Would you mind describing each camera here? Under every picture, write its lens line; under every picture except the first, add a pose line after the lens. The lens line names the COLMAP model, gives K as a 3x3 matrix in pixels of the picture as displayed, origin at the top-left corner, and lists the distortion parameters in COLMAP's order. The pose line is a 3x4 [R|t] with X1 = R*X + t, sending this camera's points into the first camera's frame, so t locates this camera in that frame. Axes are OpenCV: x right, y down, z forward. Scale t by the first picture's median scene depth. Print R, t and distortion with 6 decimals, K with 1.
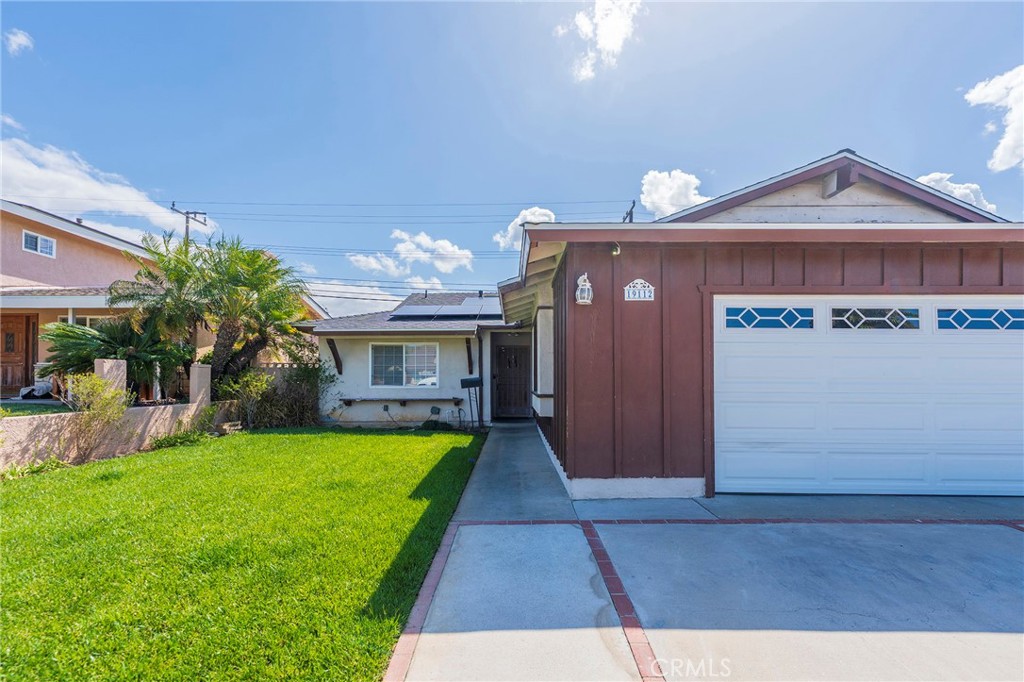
lens RADIAL K [[416.8, 0, 514.1], [0, 416.8, 365.2], [0, 0, 1]] dist [-0.000340, -0.001248]
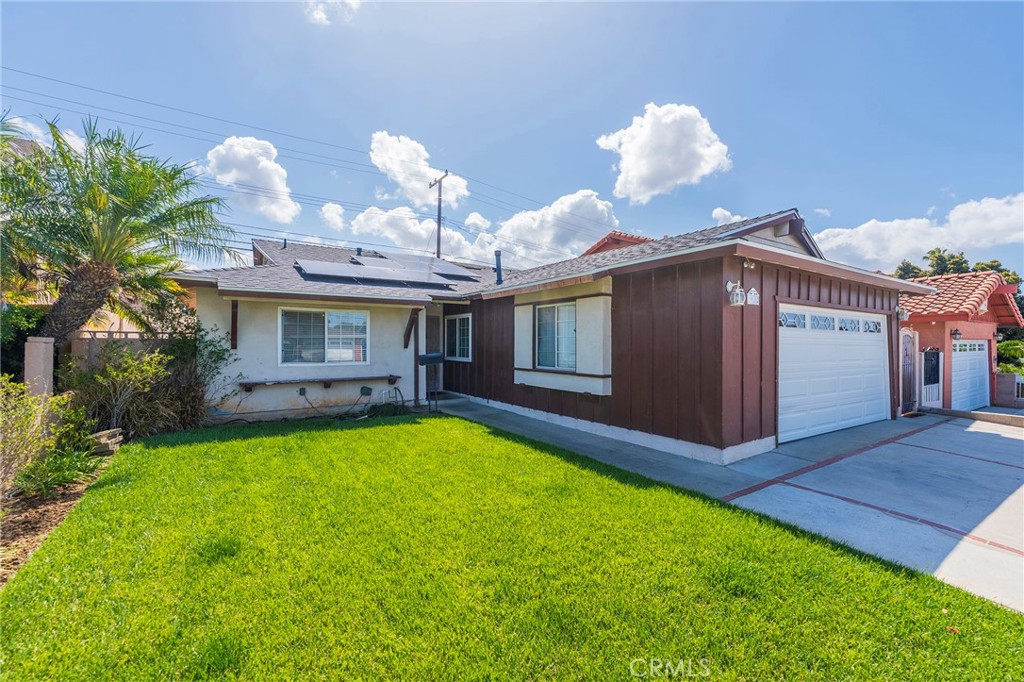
lens RADIAL K [[416.8, 0, 513.0], [0, 416.8, 344.2], [0, 0, 1]] dist [-0.000340, -0.001248]
pose [[0.834275, 0.004665, 0.551328, -0.415614], [-0.026122, 0.999176, 0.031073, -0.021531], [-0.550729, -0.040325, 0.833710, 0.132514]]
